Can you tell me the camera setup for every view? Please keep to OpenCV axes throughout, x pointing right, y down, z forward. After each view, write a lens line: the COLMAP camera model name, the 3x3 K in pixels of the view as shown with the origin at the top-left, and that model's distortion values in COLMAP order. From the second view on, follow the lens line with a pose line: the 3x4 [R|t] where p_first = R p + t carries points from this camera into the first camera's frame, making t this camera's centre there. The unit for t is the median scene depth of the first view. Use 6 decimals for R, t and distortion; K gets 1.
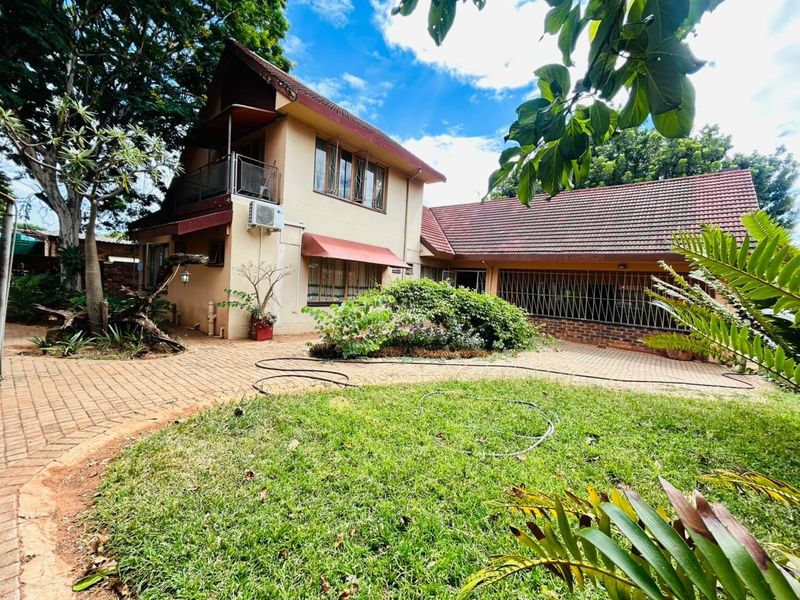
lens RADIAL K [[317.6, 0, 400.0], [0, 317.6, 300.0], [0, 0, 1]] dist [-0.000895, -0.000105]
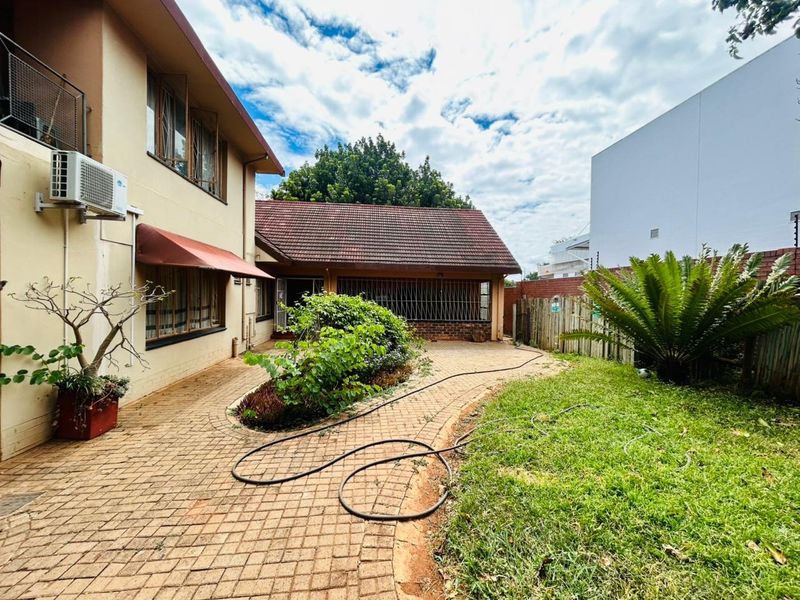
lens RADIAL K [[317.6, 0, 400.0], [0, 317.6, 300.0], [0, 0, 1]] dist [-0.000895, -0.000105]
pose [[0.708832, -0.062039, 0.702644, -0.330833], [0.060737, 0.997793, 0.026828, -0.053200], [-0.702758, 0.023660, 0.711036, 0.230449]]
